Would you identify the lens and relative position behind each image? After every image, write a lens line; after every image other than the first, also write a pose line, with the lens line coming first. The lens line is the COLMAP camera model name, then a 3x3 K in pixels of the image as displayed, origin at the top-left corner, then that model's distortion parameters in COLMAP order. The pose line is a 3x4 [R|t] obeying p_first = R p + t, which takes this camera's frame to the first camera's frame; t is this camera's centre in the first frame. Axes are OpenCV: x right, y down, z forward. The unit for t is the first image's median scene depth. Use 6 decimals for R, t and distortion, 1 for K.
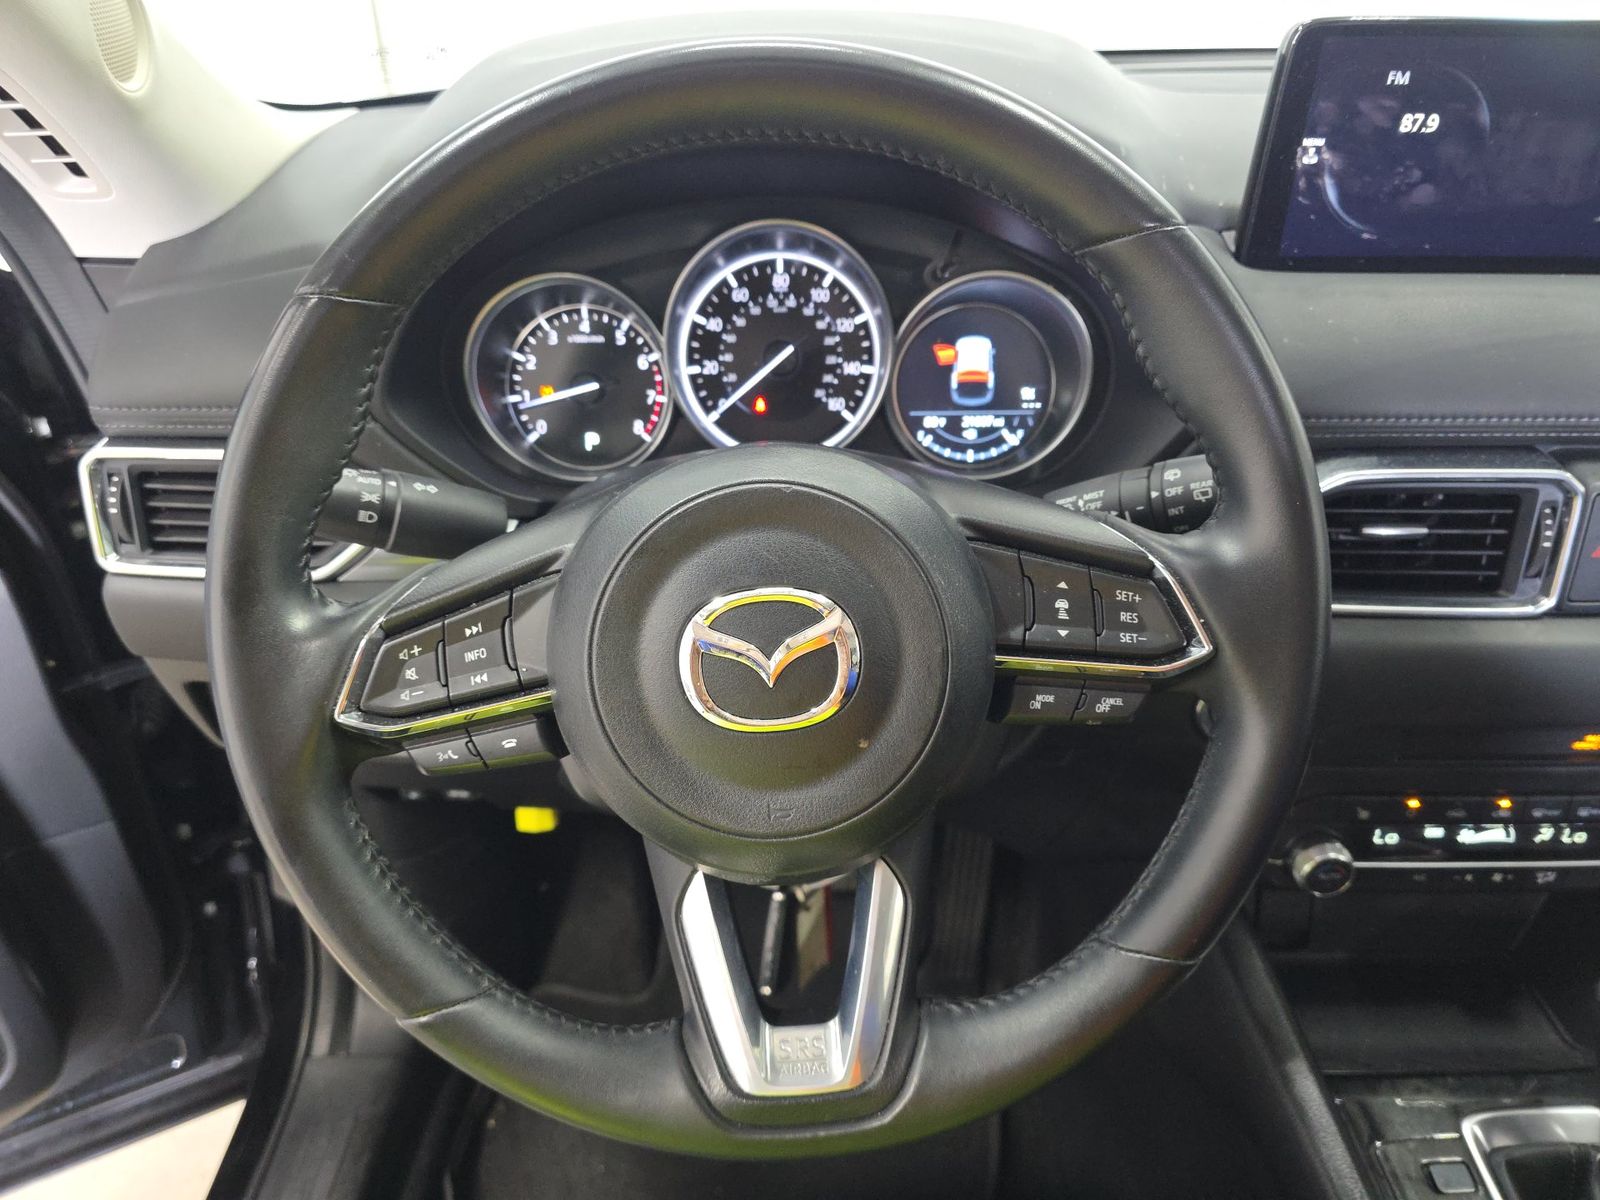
lens RADIAL K [[1098.8, 0, 805.2], [0, 1098.8, 603.9], [0, 0, 1]] dist [0.034939, -0.025515]
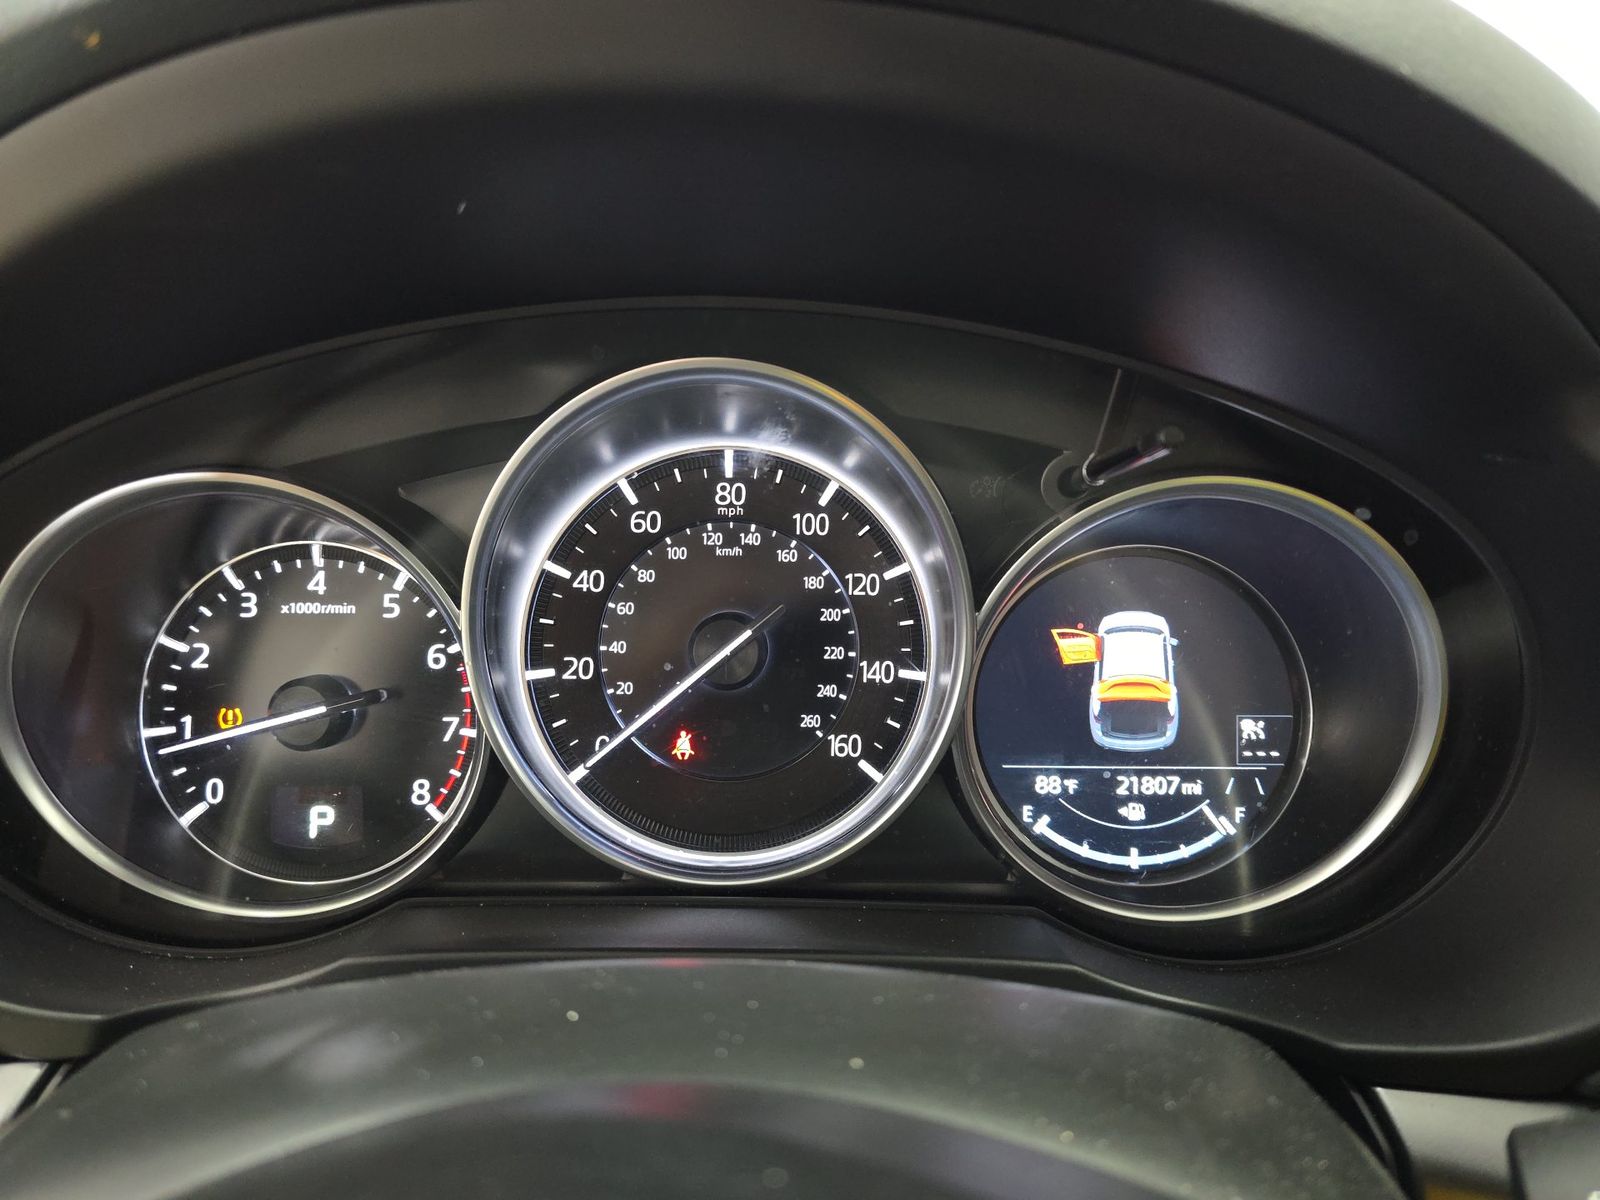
lens RADIAL K [[1098.8, 0, 799.6], [0, 1098.8, 593.0], [0, 0, 1]] dist [0.034939, -0.025515]
pose [[0.999971, 0.007420, 0.001971, 0.007435], [-0.006847, 0.978013, -0.208433, -0.149891], [-0.003474, 0.208414, 0.978035, 0.535308]]
